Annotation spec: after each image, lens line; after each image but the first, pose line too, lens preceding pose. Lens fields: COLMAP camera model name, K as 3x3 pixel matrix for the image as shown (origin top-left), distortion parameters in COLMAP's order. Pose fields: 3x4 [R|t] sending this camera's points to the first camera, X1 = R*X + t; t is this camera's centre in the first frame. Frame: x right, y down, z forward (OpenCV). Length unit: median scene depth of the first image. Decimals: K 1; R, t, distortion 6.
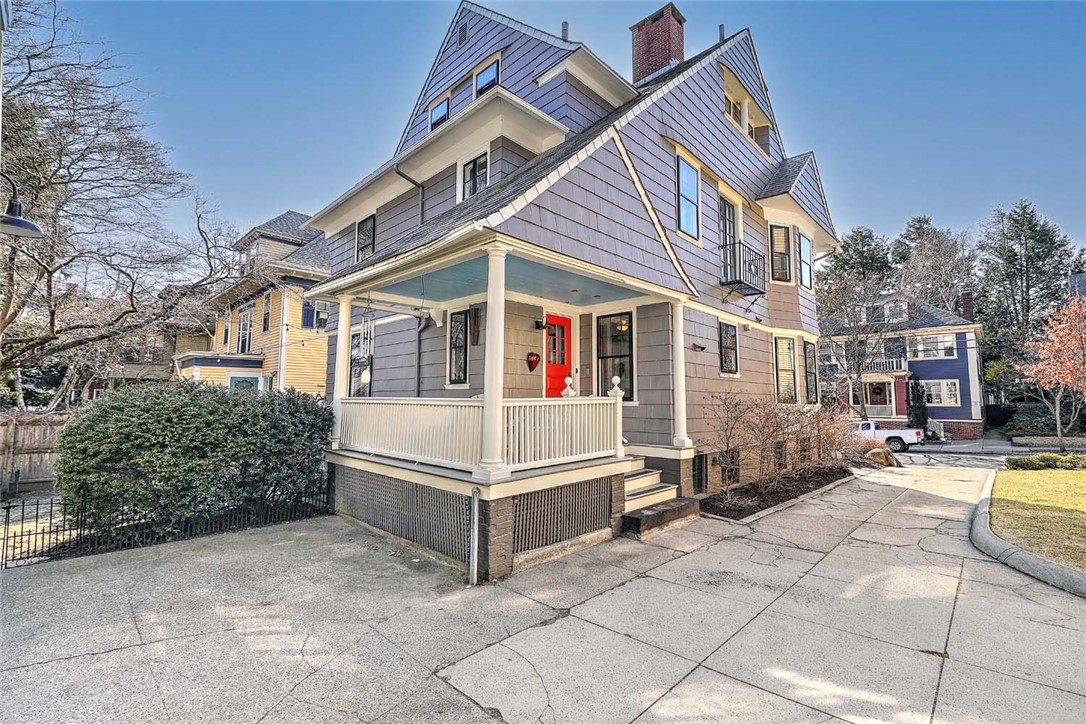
lens RADIAL K [[470.1, 0, 546.7], [0, 470.1, 358.9], [0, 0, 1]] dist [0.002189, 0.000112]
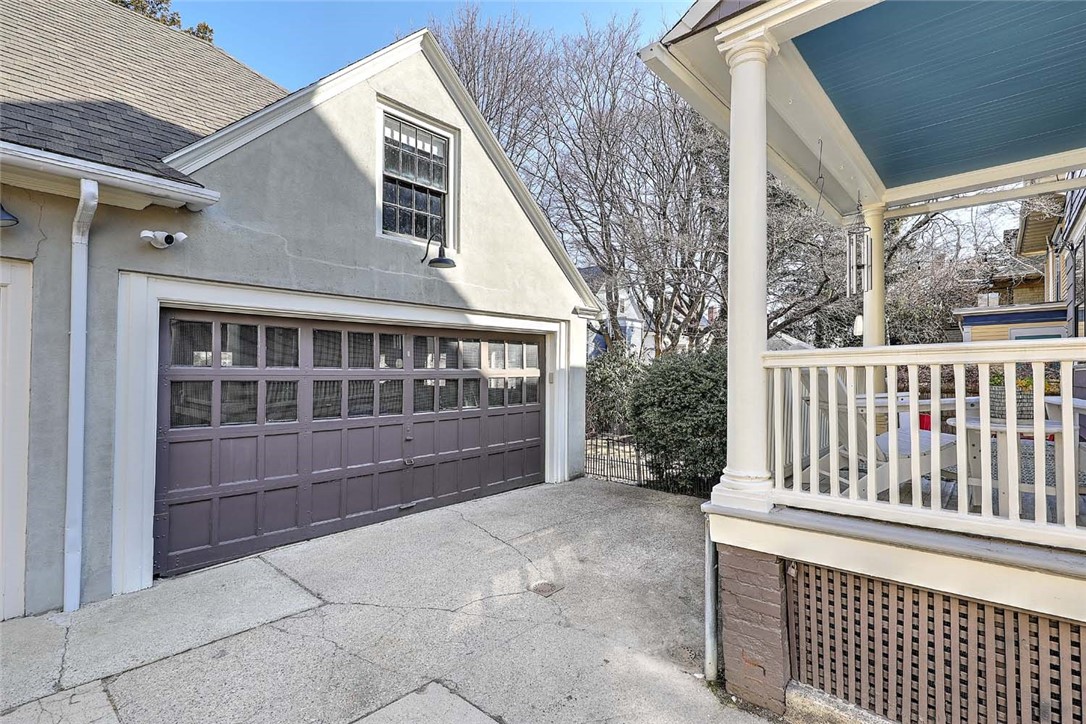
lens RADIAL K [[515.7, 0, 545.3], [0, 515.7, 363.7], [0, 0, 1]] dist [-0.002127, 0.000287]
pose [[0.038481, -0.014332, -0.999157, 0.538179], [0.089060, 0.995967, -0.010857, 0.102679], [0.995283, -0.088567, 0.039602, 0.936201]]
